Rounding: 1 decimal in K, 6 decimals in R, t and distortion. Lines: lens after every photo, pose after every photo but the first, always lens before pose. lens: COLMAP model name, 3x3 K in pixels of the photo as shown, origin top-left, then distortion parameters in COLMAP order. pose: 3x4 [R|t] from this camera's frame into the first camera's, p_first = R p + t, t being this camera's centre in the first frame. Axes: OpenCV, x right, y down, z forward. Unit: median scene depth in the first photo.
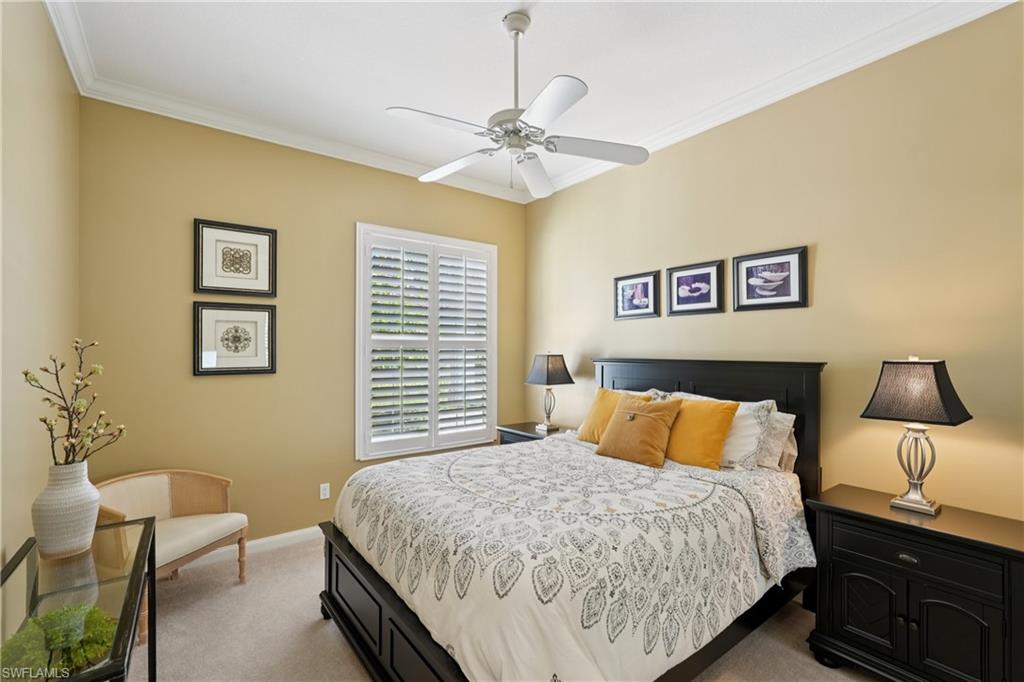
lens RADIAL K [[455.0, 0, 512.0], [0, 455.0, 345.0], [0, 0, 1]] dist [-0.010293, 0.000126]
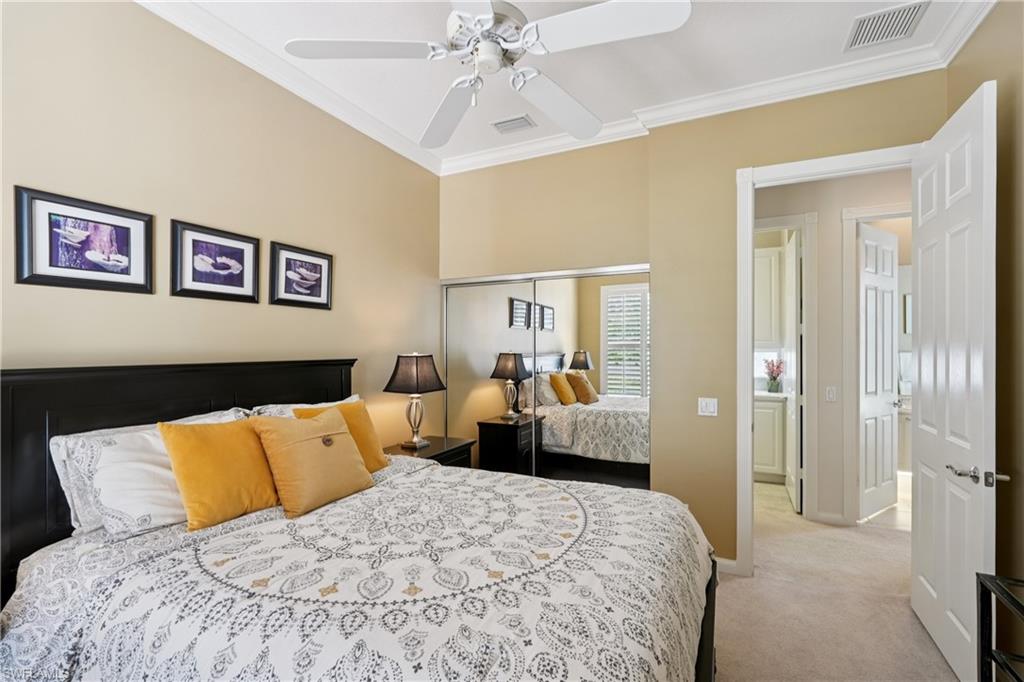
lens RADIAL K [[455.0, 0, 513.7], [0, 455.0, 344.5], [0, 0, 1]] dist [-0.010293, 0.000126]
pose [[-0.461811, 0.002682, 0.886974, -0.509597], [-0.010316, 0.999912, -0.008395, 0.005520], [-0.886918, -0.013027, -0.461743, 1.036107]]
